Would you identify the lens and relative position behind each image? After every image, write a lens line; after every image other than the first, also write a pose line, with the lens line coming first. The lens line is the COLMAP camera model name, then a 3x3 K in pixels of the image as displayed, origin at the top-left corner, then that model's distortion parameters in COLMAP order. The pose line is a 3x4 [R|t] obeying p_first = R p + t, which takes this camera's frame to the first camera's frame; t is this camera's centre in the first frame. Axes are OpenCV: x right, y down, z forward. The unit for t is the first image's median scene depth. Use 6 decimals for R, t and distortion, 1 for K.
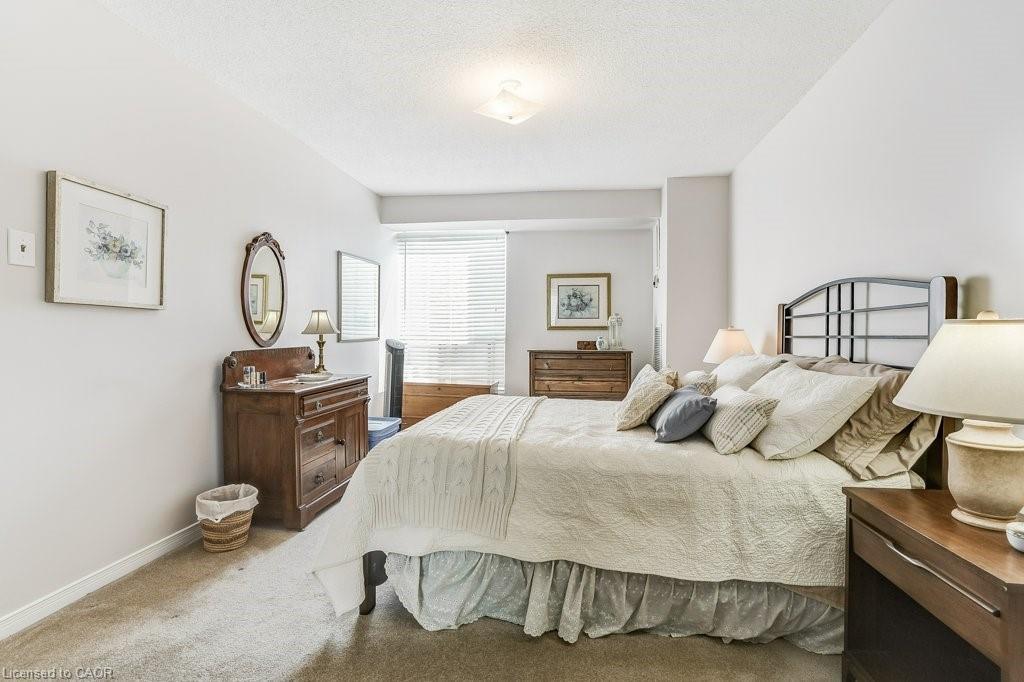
lens RADIAL K [[488.5, 0, 523.8], [0, 488.5, 340.1], [0, 0, 1]] dist [-0.015478, 0.001265]
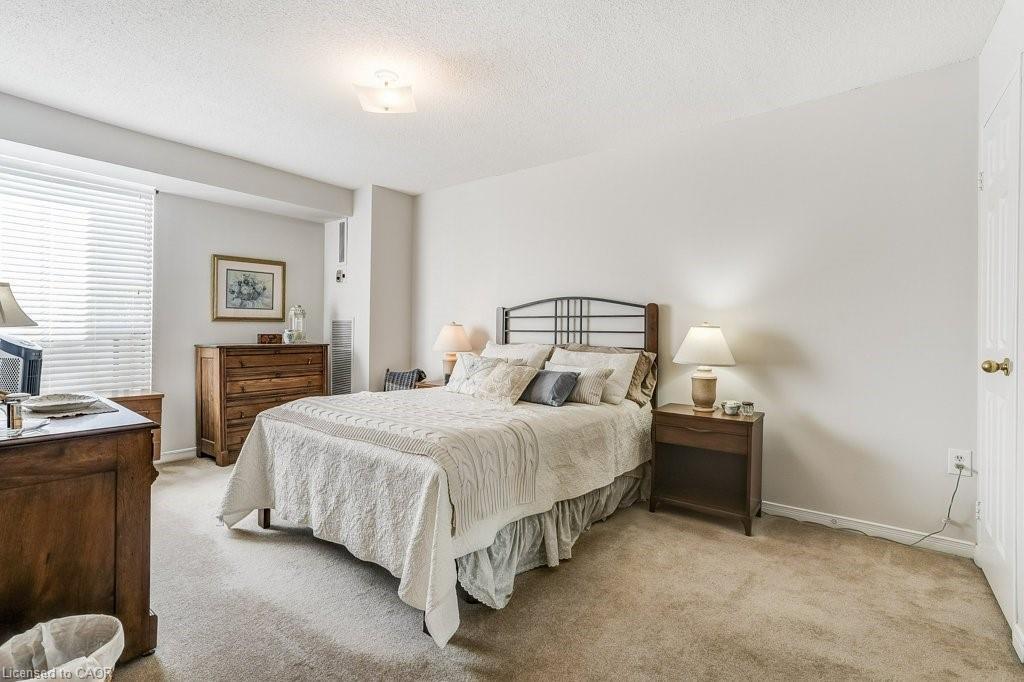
lens RADIAL K [[474.0, 0, 520.5], [0, 474.0, 326.6], [0, 0, 1]] dist [-0.063920, 0.033051]
pose [[0.495739, 0.004394, 0.868460, -0.415020], [0.001403, 0.999982, -0.005860, -0.006945], [-0.868470, 0.004123, 0.495724, 0.172950]]
